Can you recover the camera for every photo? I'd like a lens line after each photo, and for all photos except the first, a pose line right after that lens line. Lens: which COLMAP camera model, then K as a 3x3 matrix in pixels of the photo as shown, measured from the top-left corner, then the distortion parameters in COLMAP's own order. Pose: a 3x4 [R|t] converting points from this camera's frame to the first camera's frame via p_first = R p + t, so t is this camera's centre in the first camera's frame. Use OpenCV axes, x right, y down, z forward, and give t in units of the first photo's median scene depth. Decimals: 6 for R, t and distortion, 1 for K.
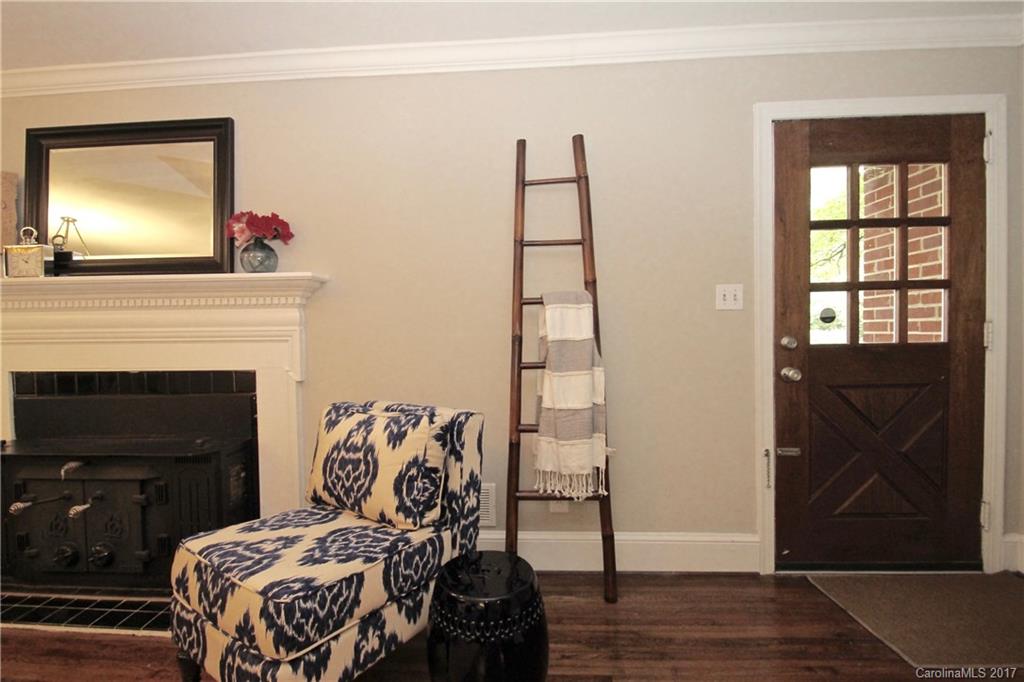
lens RADIAL K [[476.2, 0, 489.5], [0, 476.2, 349.8], [0, 0, 1]] dist [0.017747, -0.019744]
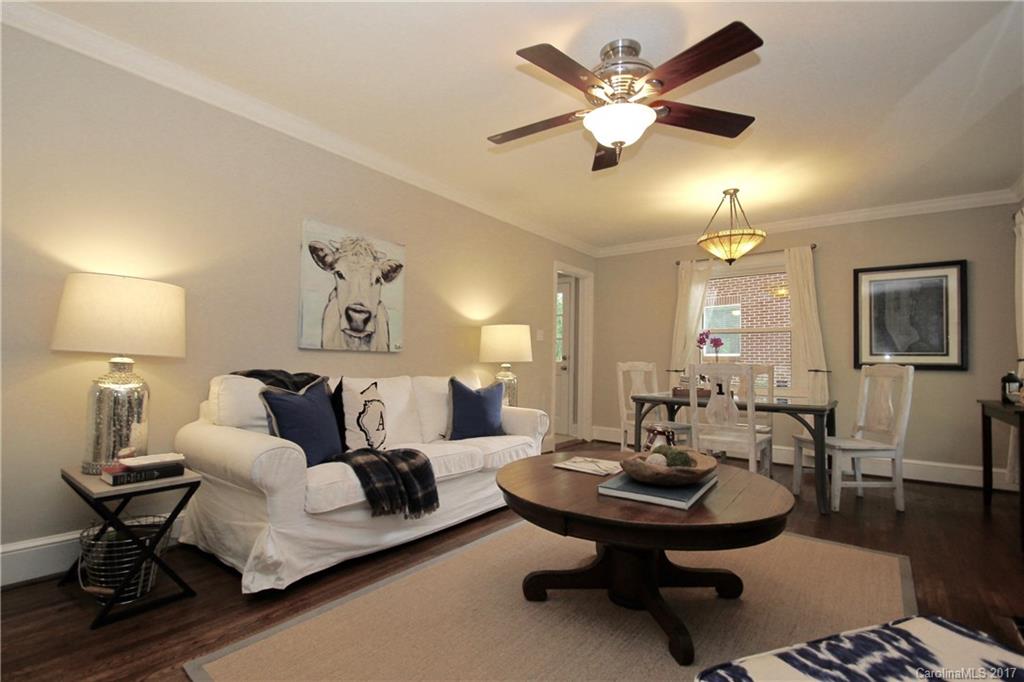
lens RADIAL K [[476.2, 0, 489.5], [0, 476.2, 349.8], [0, 0, 1]] dist [0.017747, -0.019744]
pose [[-0.577953, -0.015836, -0.815916, 0.139578], [-0.039203, 0.999196, 0.008377, 0.056433], [0.815128, 0.036828, -0.578109, 0.655778]]
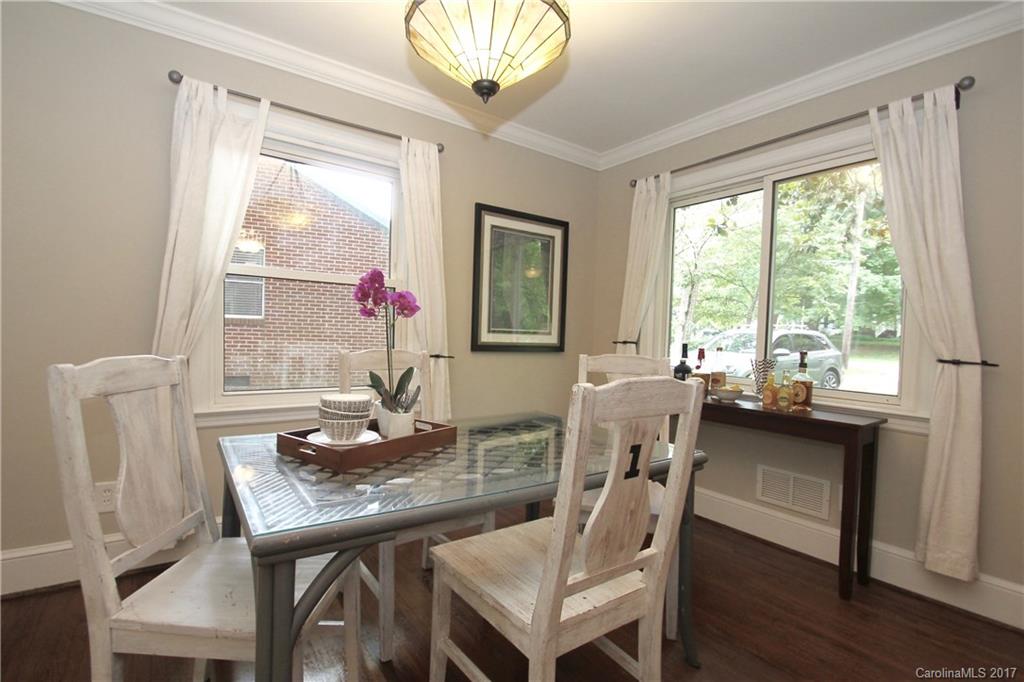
lens RADIAL K [[476.2, 0, 489.5], [0, 476.2, 349.8], [0, 0, 1]] dist [0.017747, -0.019744]
pose [[0.613464, 0.061363, -0.787335, -1.507100], [-0.070298, 0.997262, 0.022950, 0.052310], [0.786588, 0.041269, 0.616098, -0.166027]]
